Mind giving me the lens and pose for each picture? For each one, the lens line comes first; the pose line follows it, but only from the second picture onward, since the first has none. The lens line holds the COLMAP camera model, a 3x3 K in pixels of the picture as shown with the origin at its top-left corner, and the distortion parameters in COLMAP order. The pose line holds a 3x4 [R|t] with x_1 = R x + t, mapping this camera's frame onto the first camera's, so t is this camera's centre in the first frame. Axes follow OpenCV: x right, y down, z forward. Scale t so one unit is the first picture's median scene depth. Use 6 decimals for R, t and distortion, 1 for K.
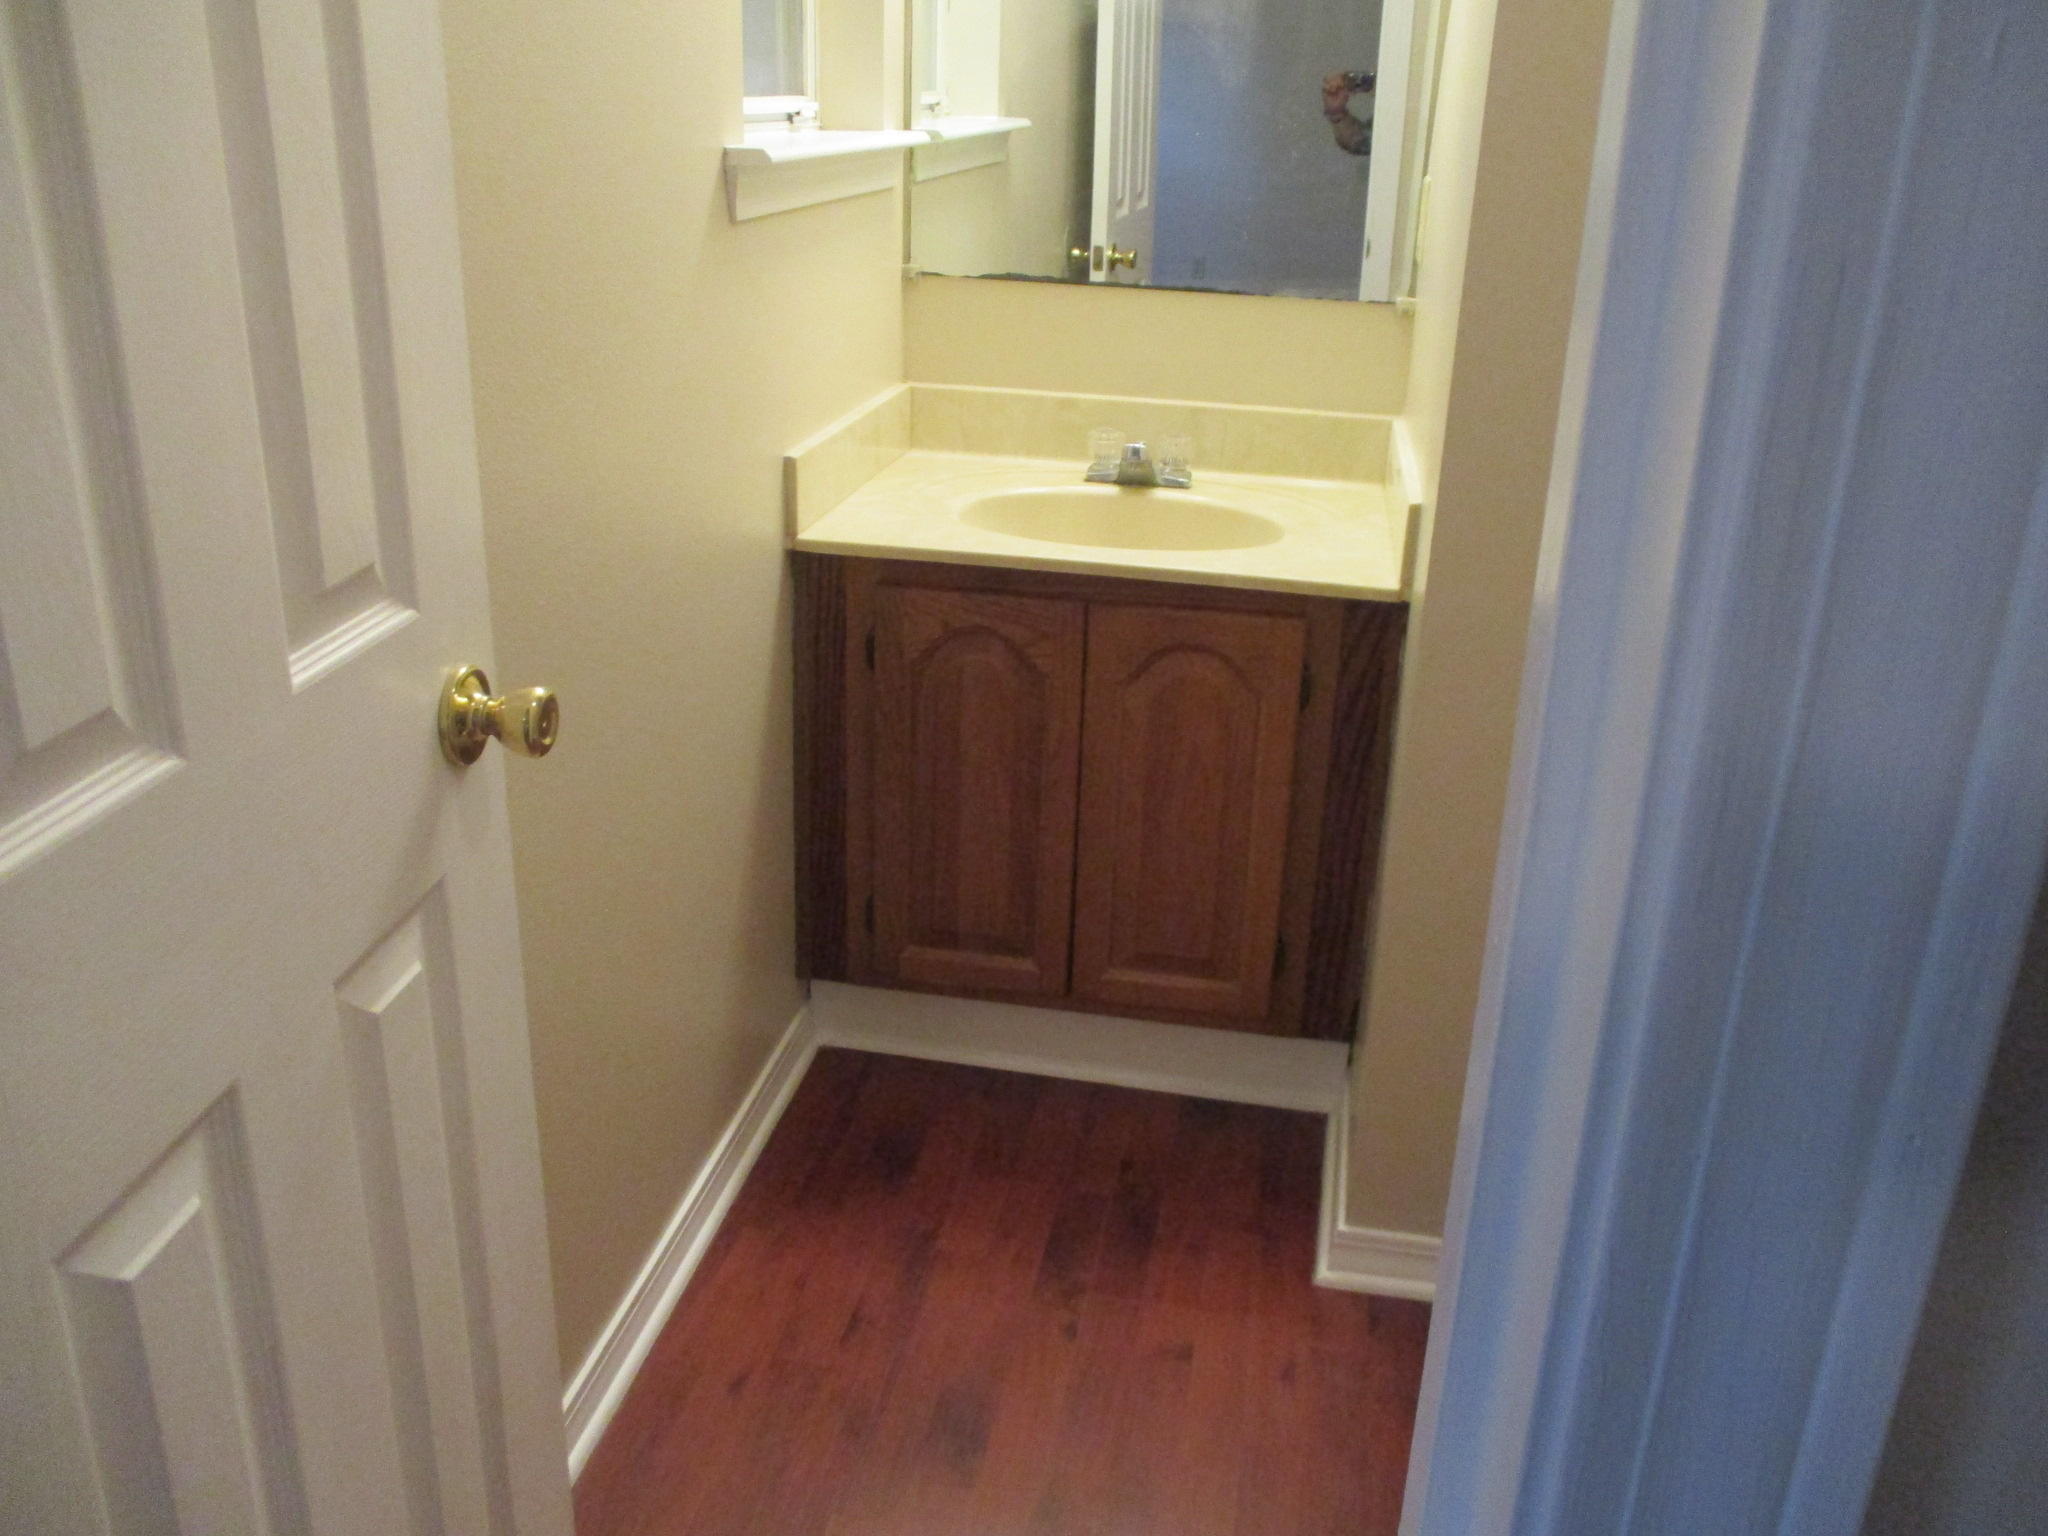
lens RADIAL K [[1706.9, 0, 1054.4], [0, 1706.9, 756.2], [0, 0, 1]] dist [-0.025547, 0.001670]
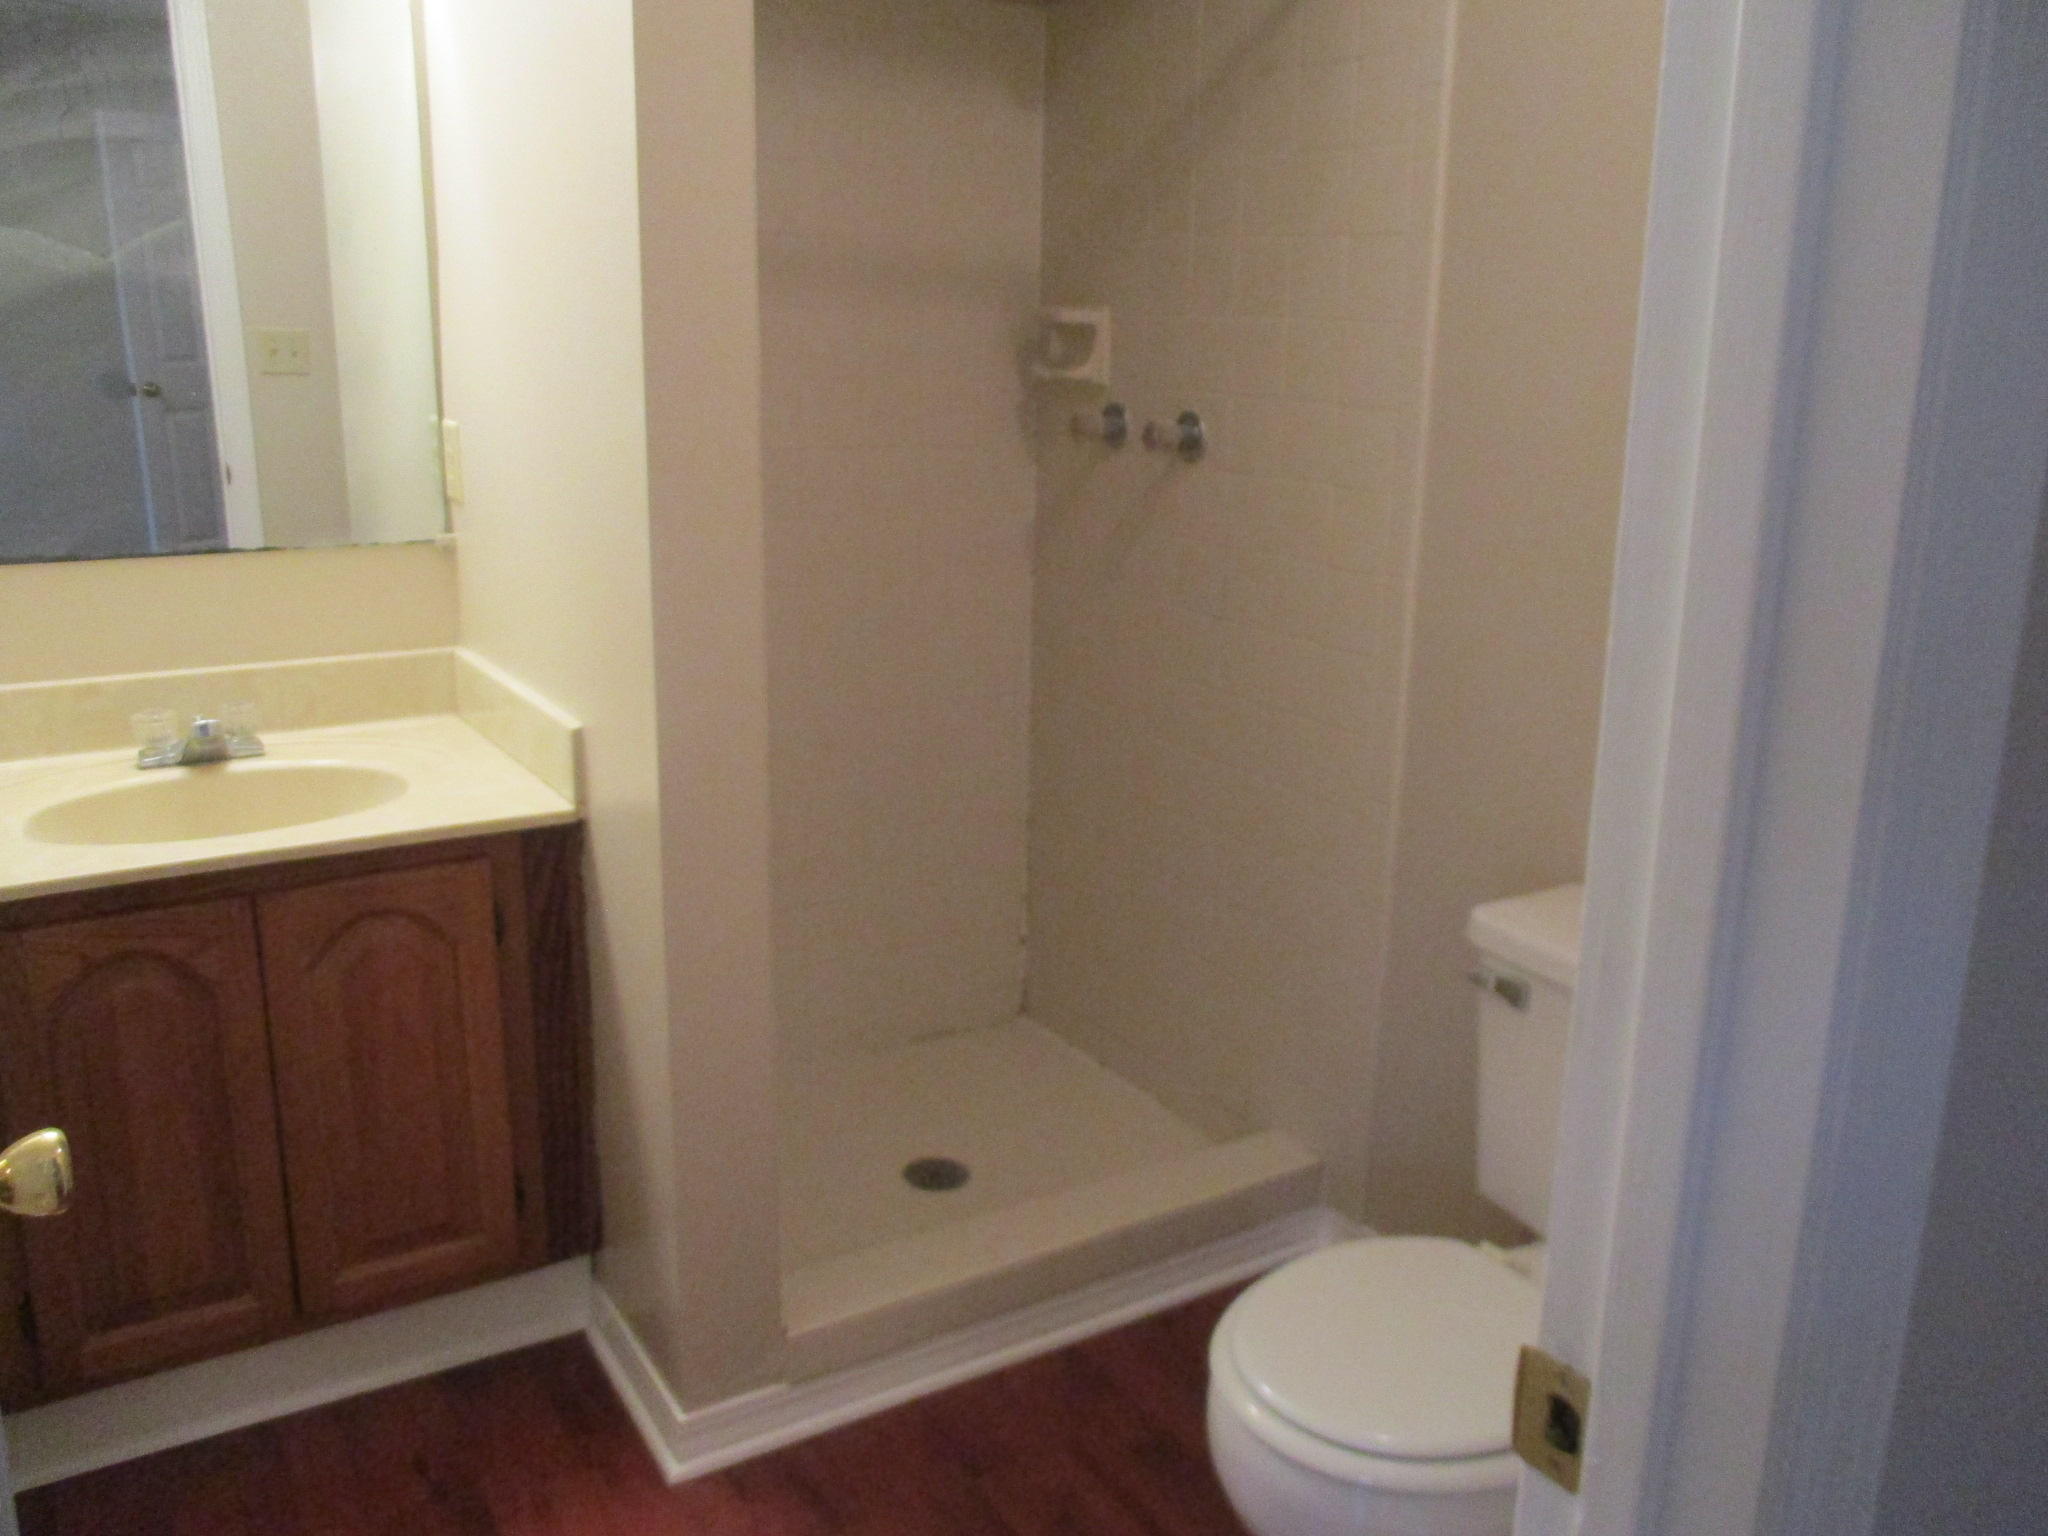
lens RADIAL K [[1706.9, 0, 1054.4], [0, 1706.9, 756.2], [0, 0, 1]] dist [-0.025547, 0.001670]
pose [[0.738309, -0.195089, 0.645631, -0.225366], [0.255958, 0.966688, -0.000598, -0.047375], [-0.624007, 0.165696, 0.763649, 0.005162]]
